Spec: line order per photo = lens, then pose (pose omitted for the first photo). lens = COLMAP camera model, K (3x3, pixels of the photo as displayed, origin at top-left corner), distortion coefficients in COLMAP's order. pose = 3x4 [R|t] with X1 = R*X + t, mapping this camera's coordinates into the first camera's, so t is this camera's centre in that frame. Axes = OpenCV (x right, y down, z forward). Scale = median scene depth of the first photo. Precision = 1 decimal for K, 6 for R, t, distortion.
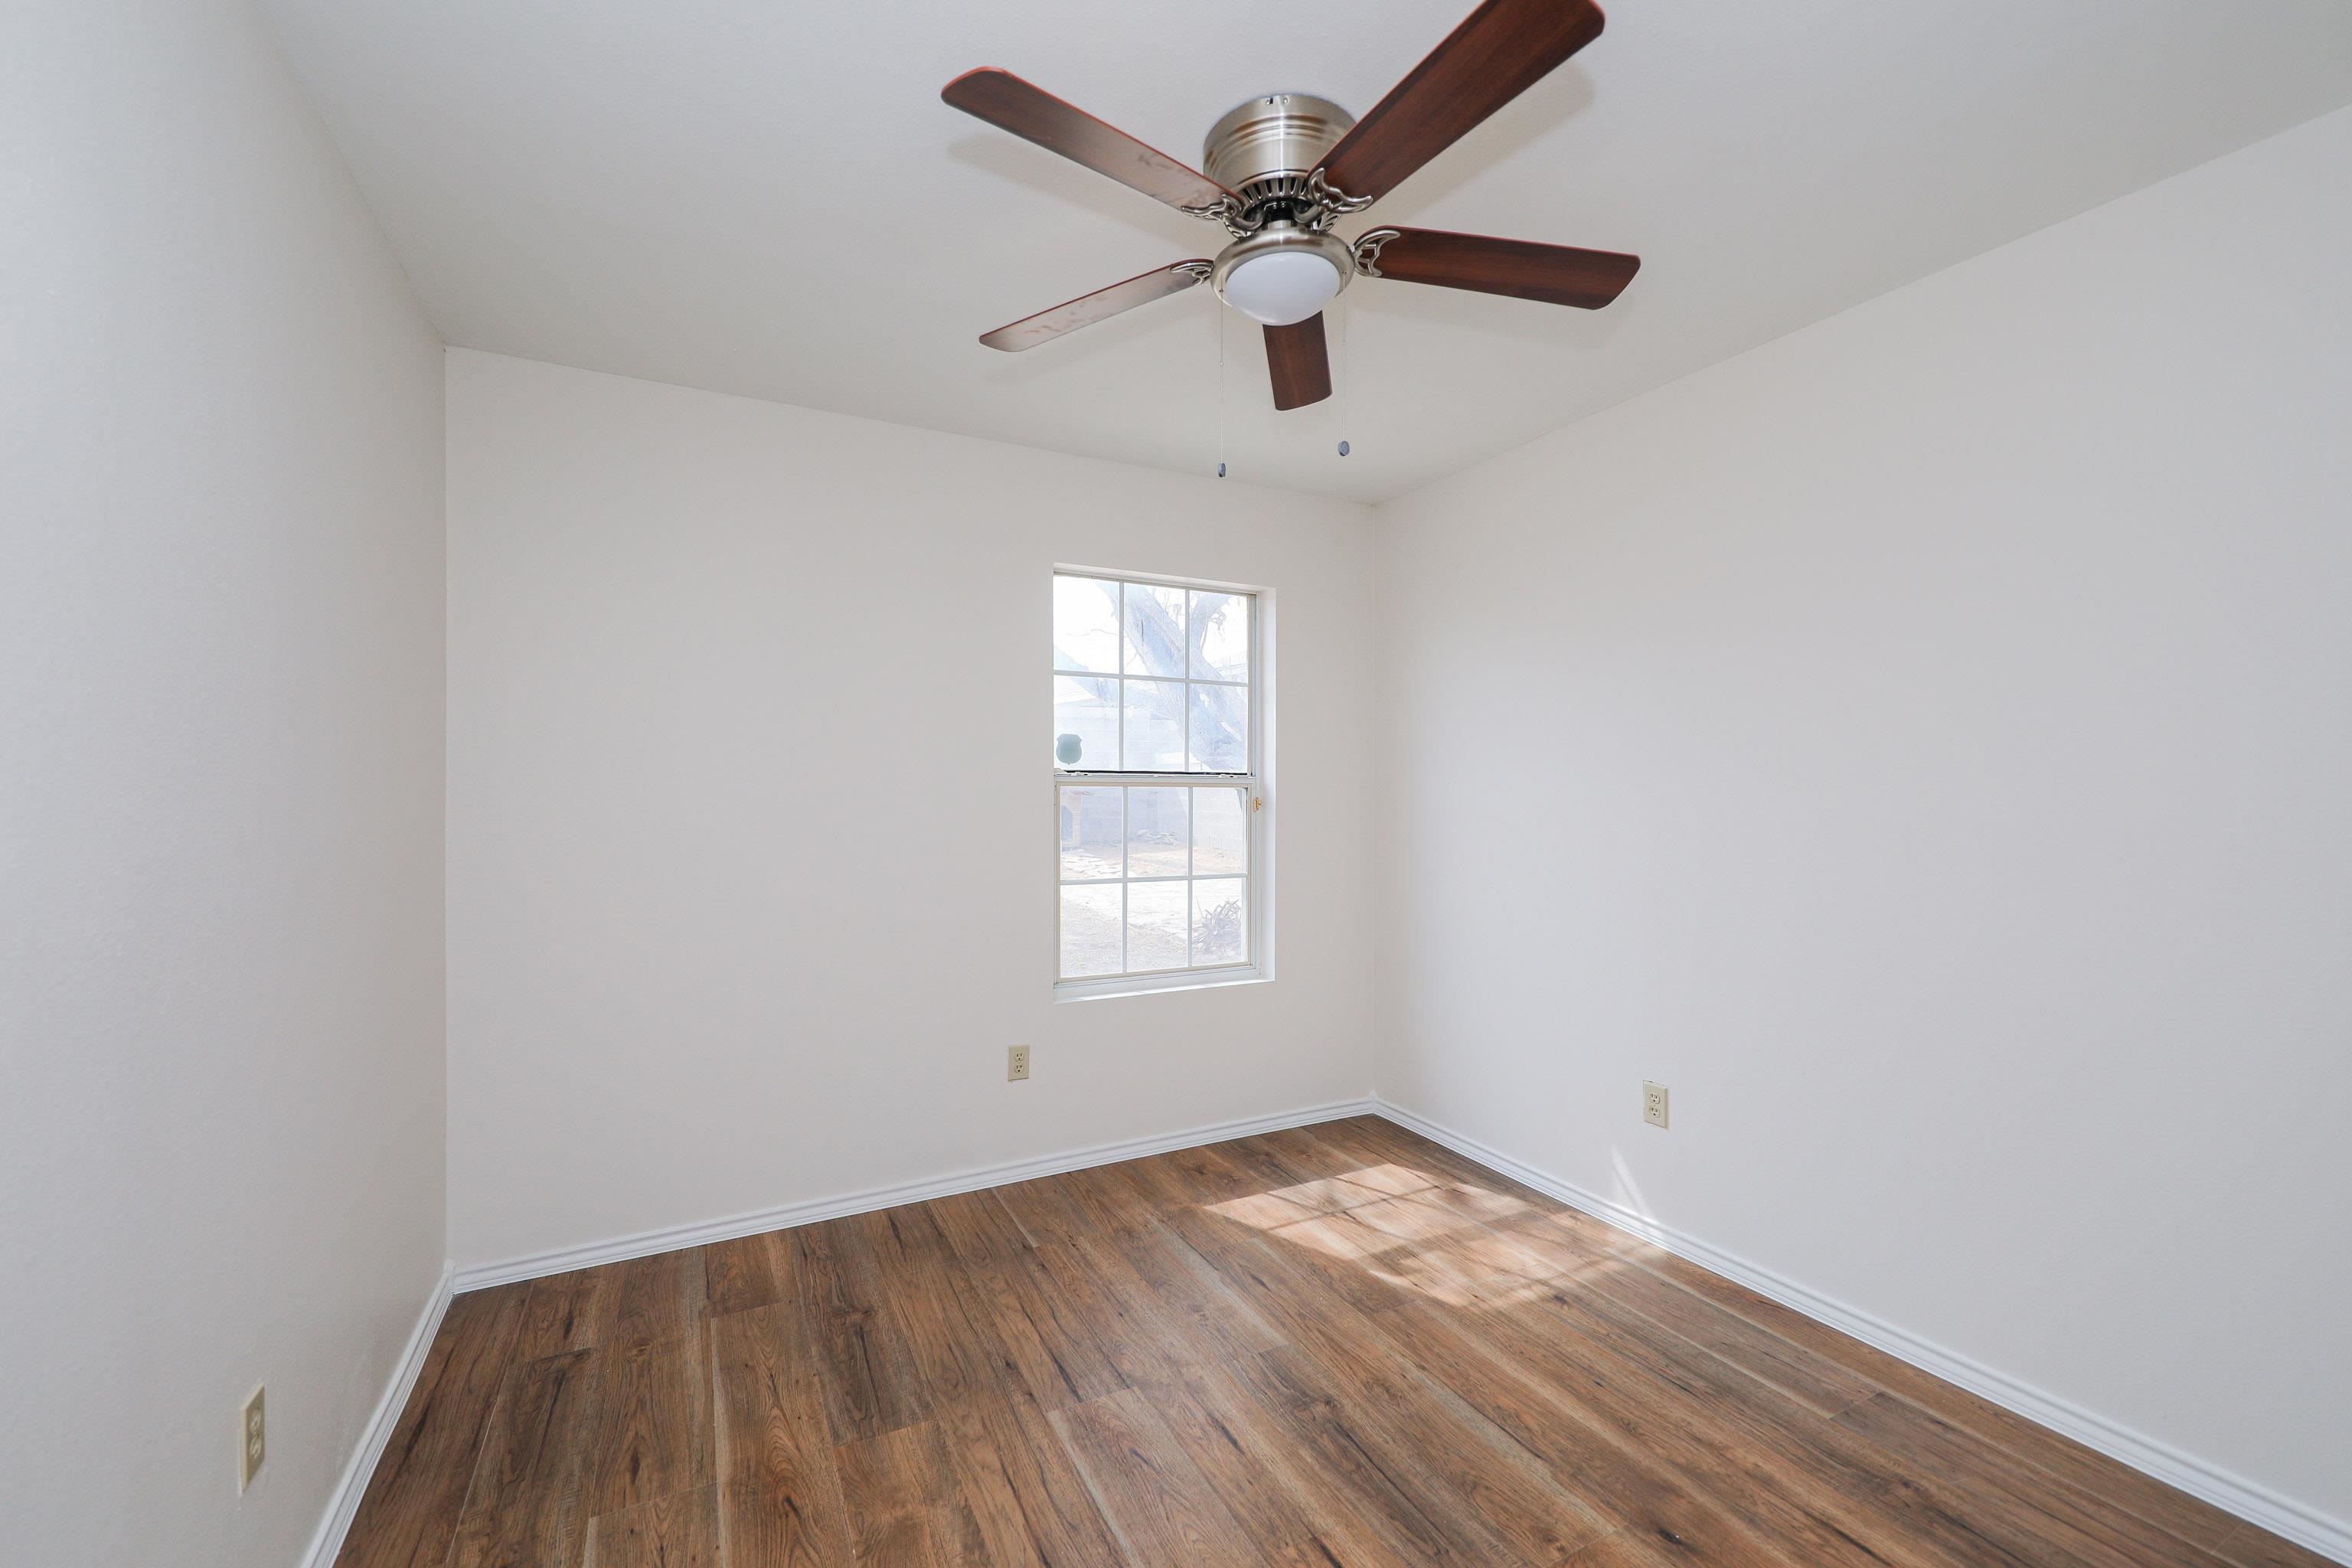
lens RADIAL K [[958.1, 0, 1171.4], [0, 958.1, 787.2], [0, 0, 1]] dist [0.013198, -0.006298]
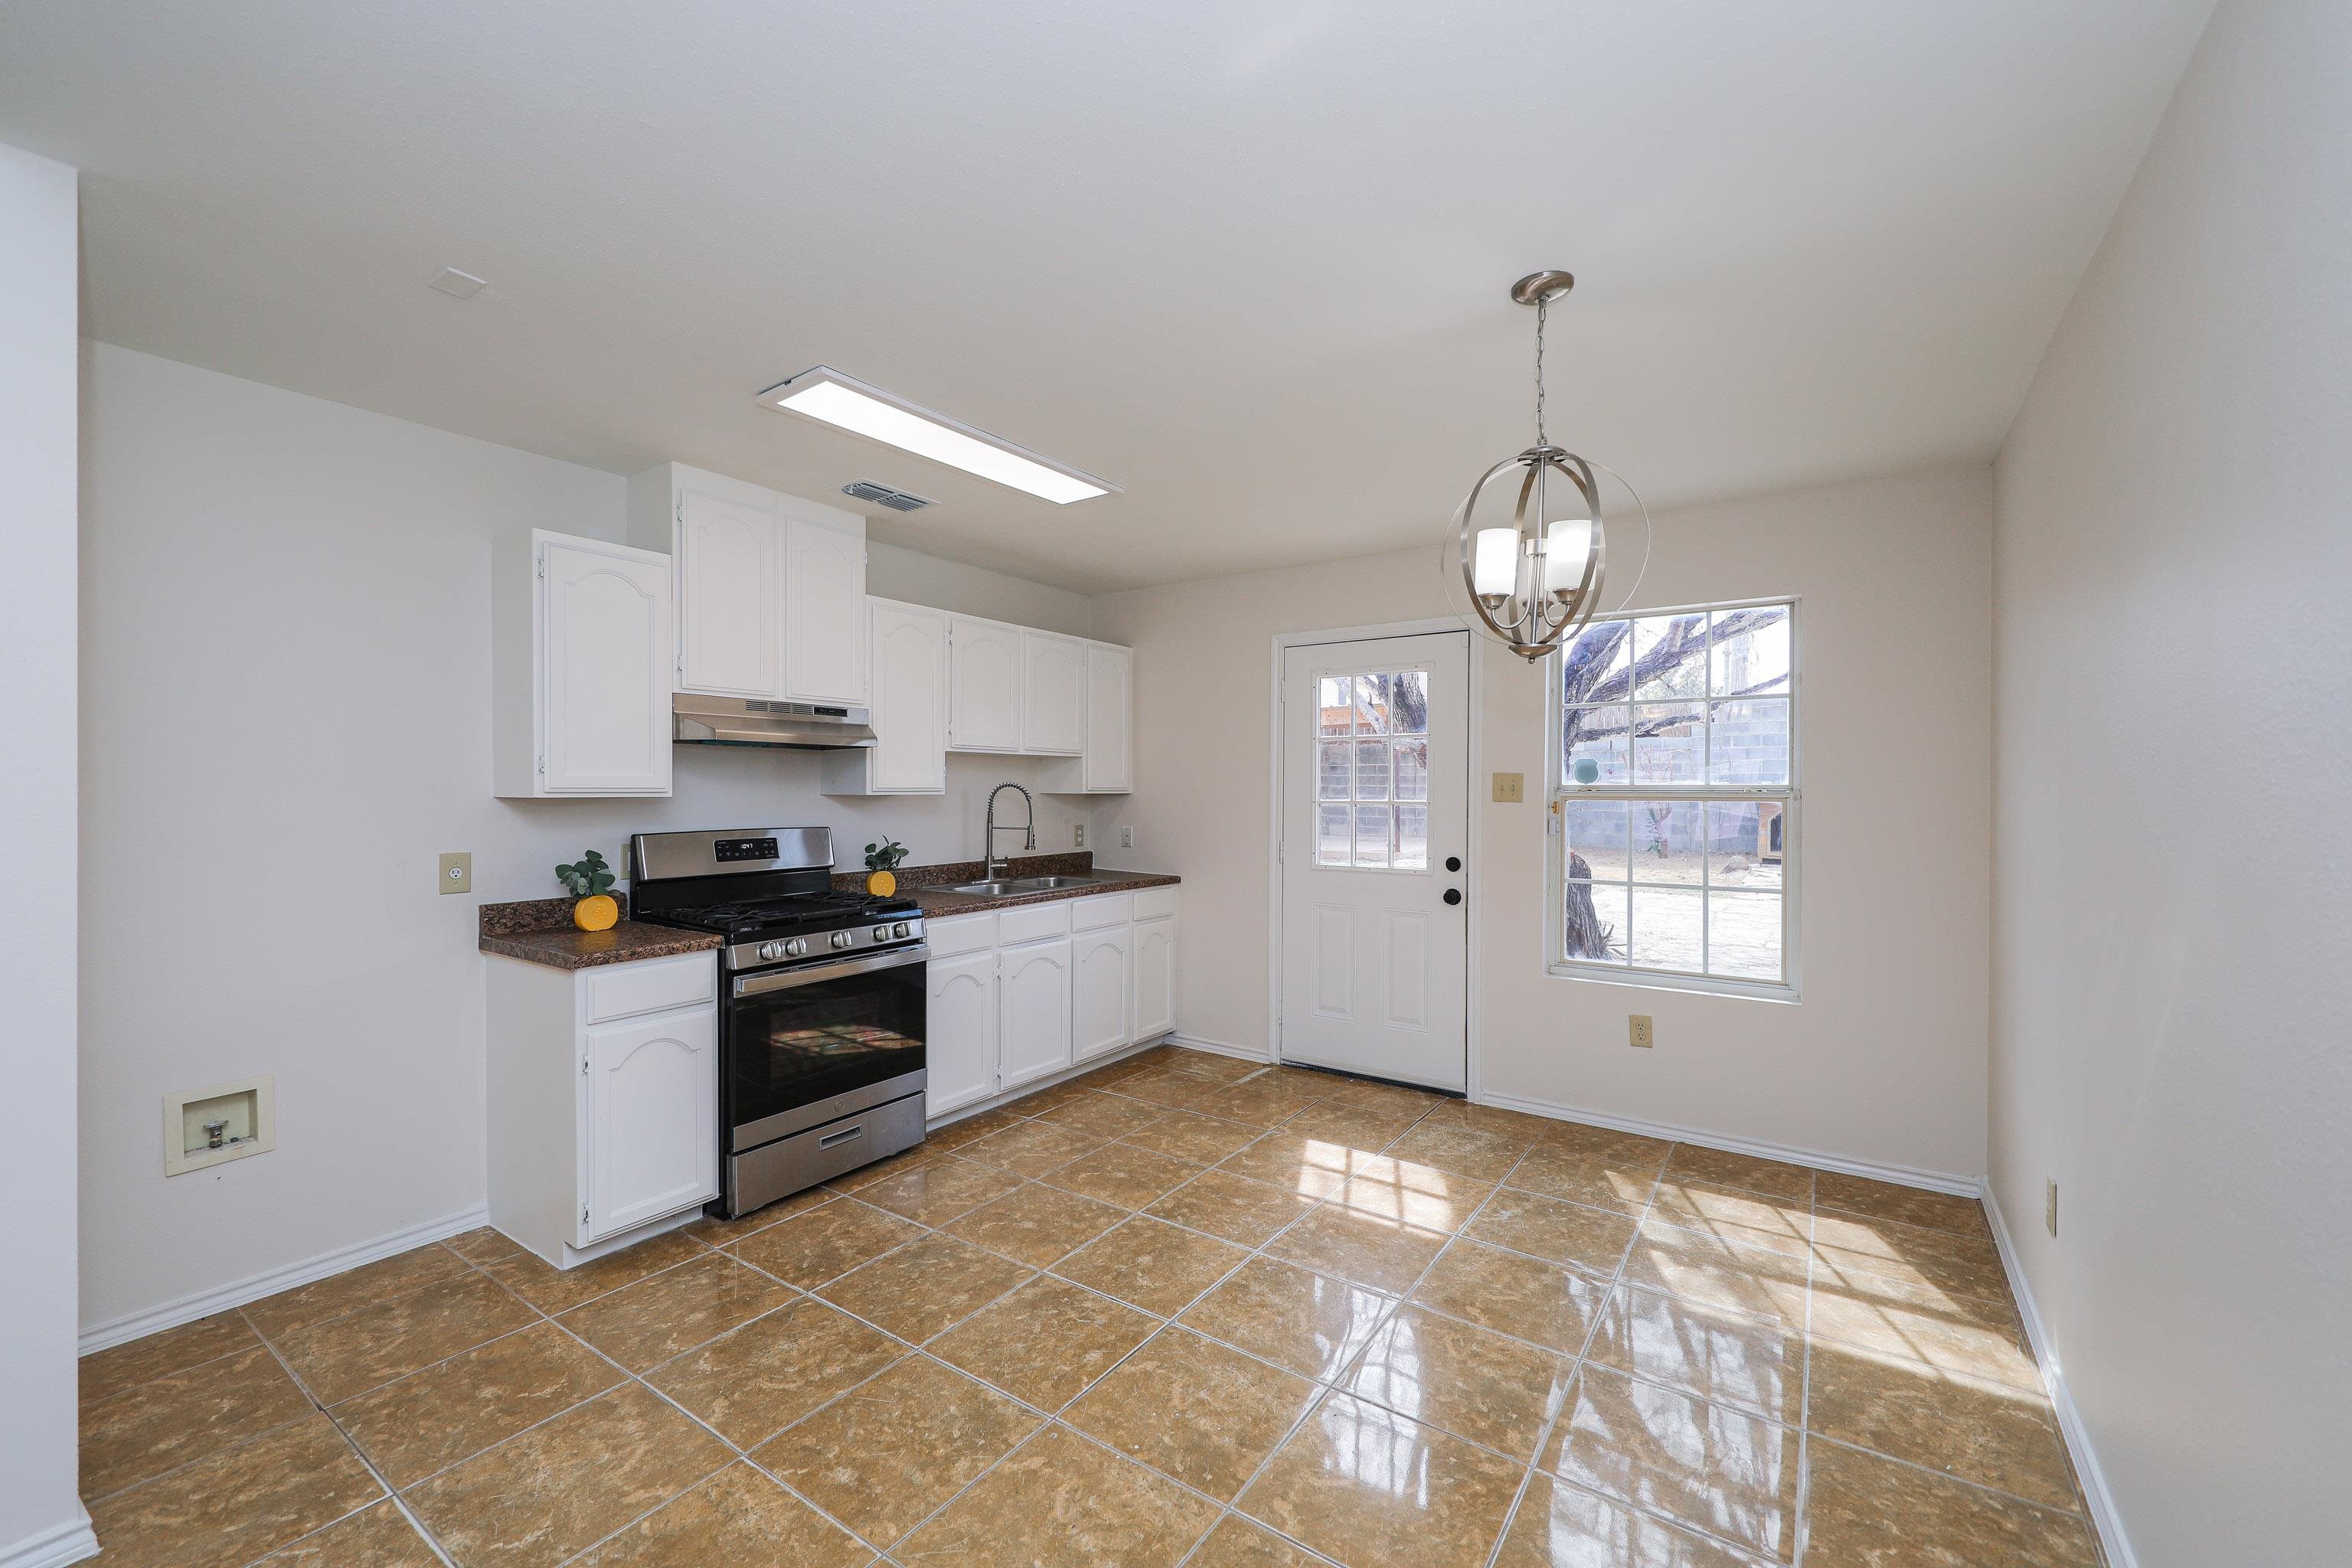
lens RADIAL K [[958.1, 0, 1154.0], [0, 958.1, 775.5], [0, 0, 1]] dist [0.013198, -0.006298]
pose [[0.450008, -0.014436, -0.892908, 0.689254], [0.005962, 0.999896, -0.013161, -0.016996], [0.893005, 0.000599, 0.450047, -0.009105]]
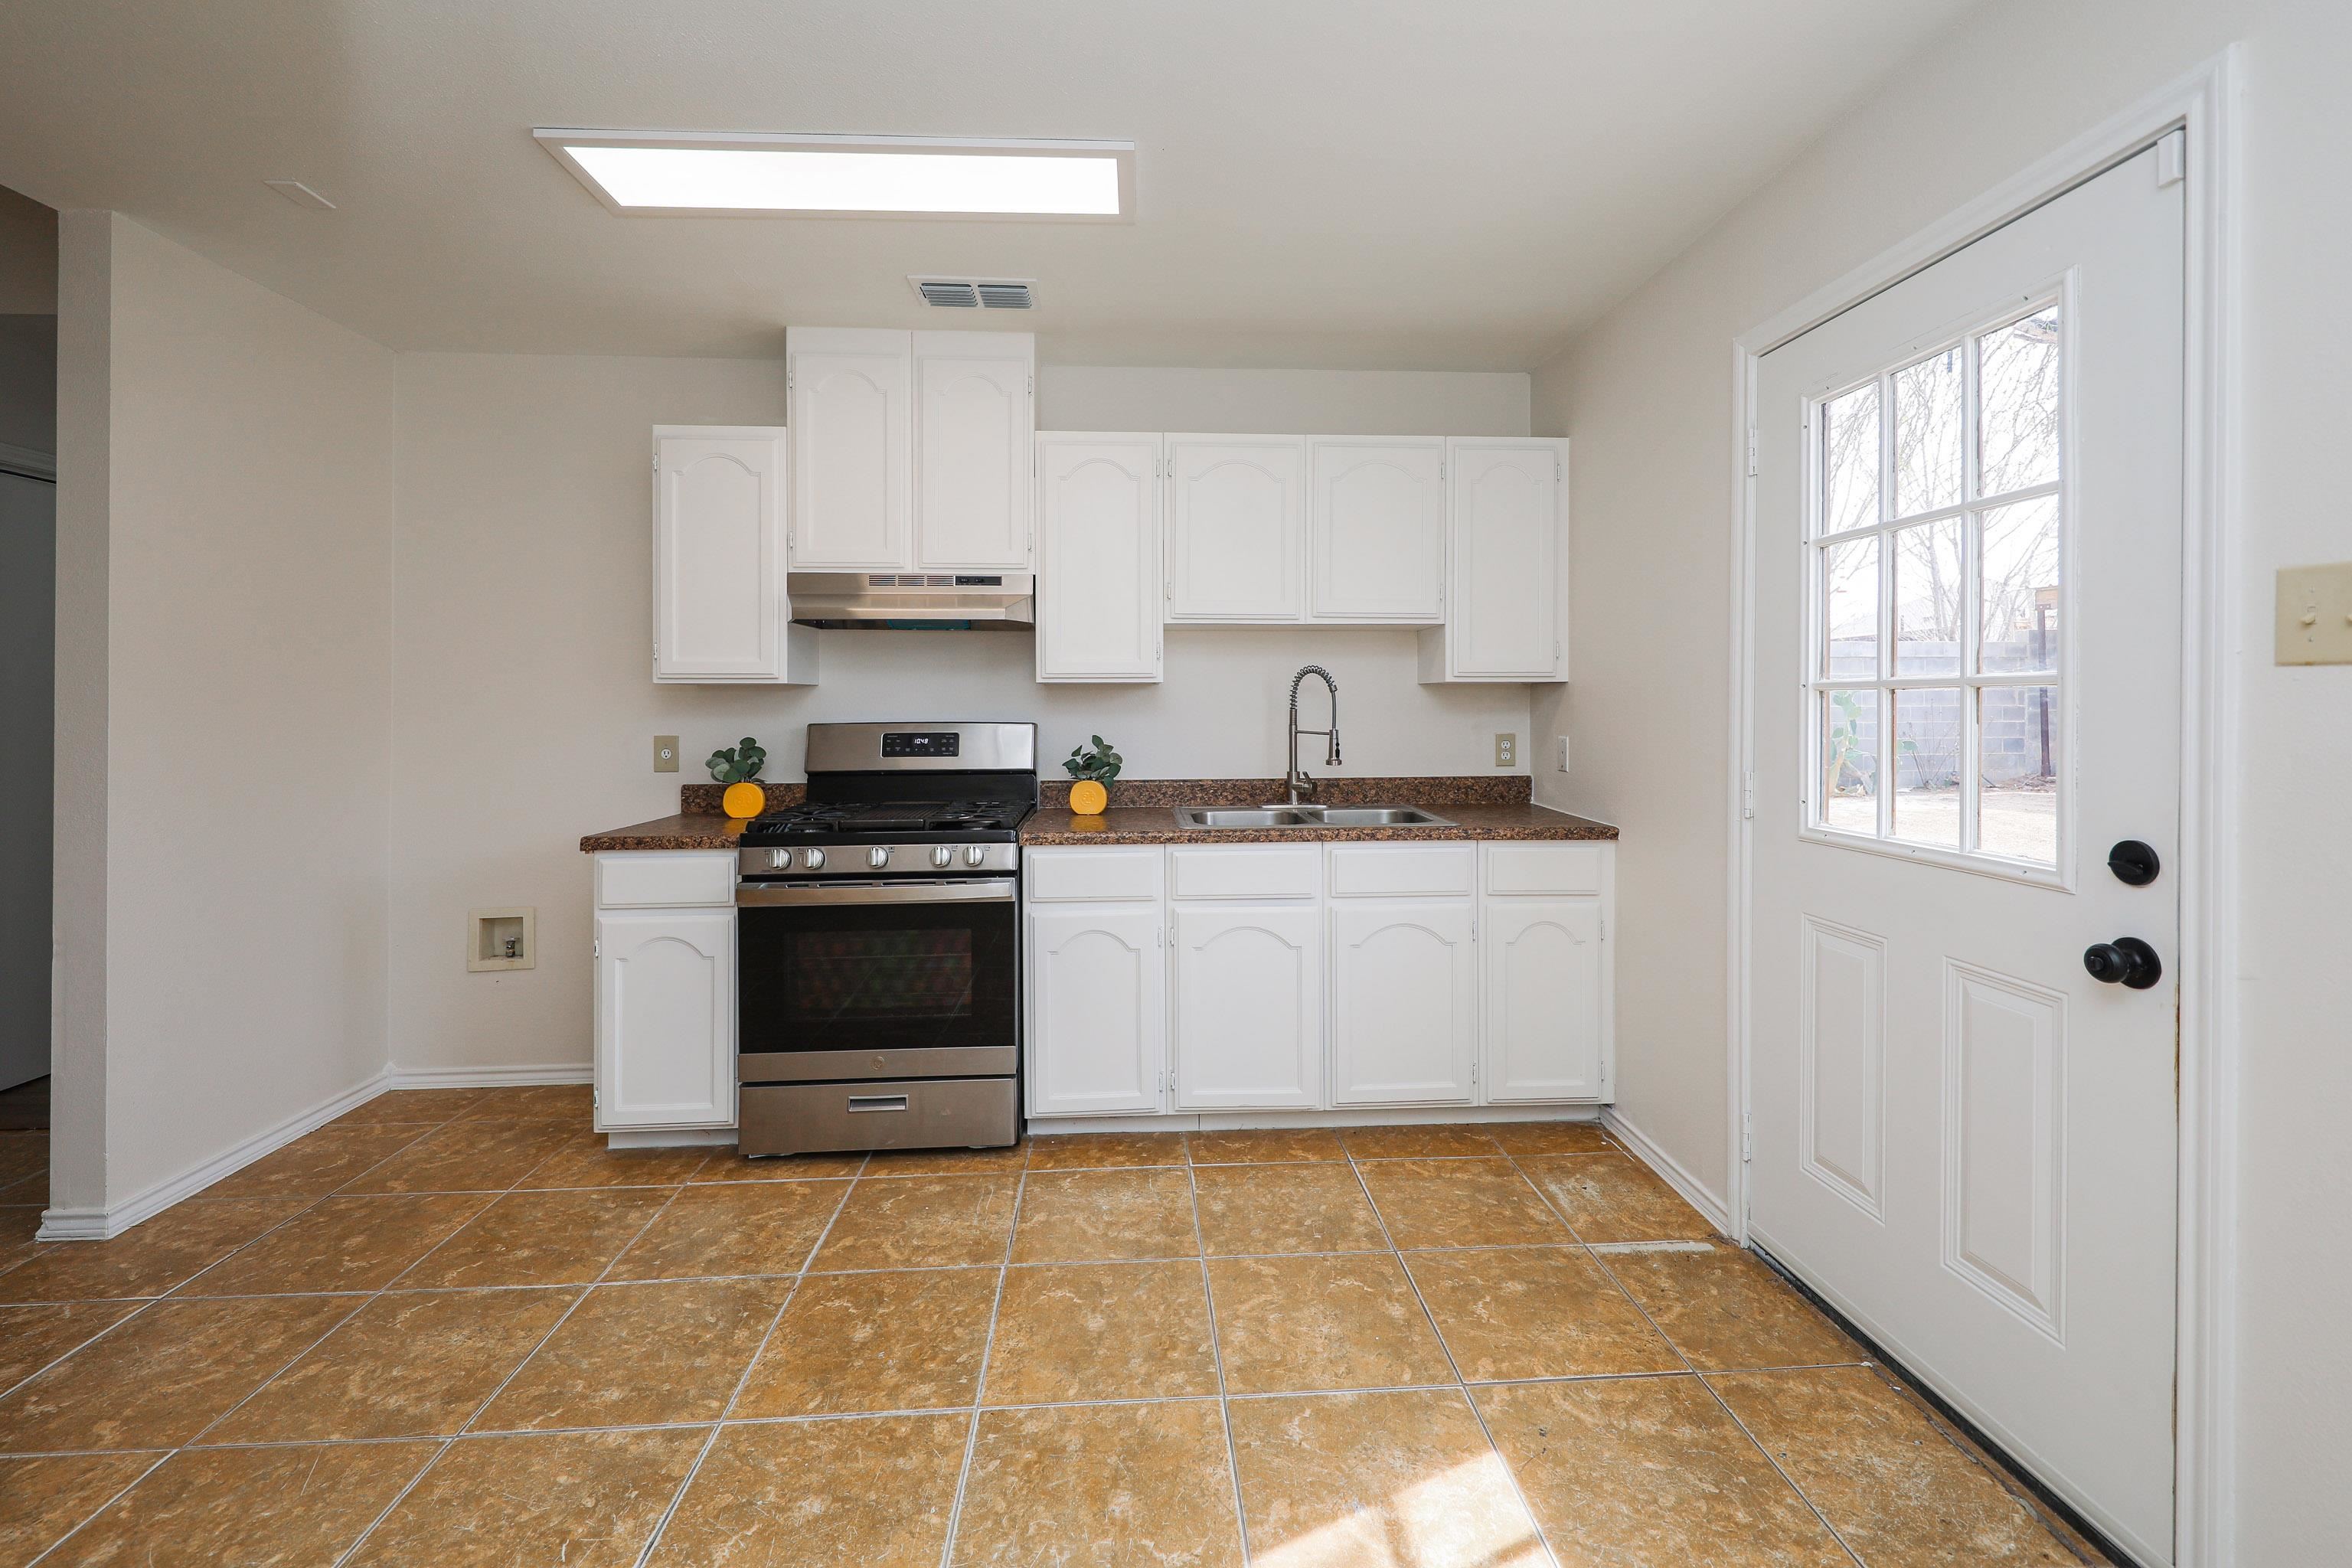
lens RADIAL K [[958.1, 0, 1175.7], [0, 958.1, 699.7], [0, 0, 1]] dist [0.013198, -0.006298]
pose [[-0.409963, -0.010642, -0.912040, 0.306677], [0.005267, 0.999888, -0.014034, 0.017070], [0.912087, -0.010557, -0.409861, 0.662746]]
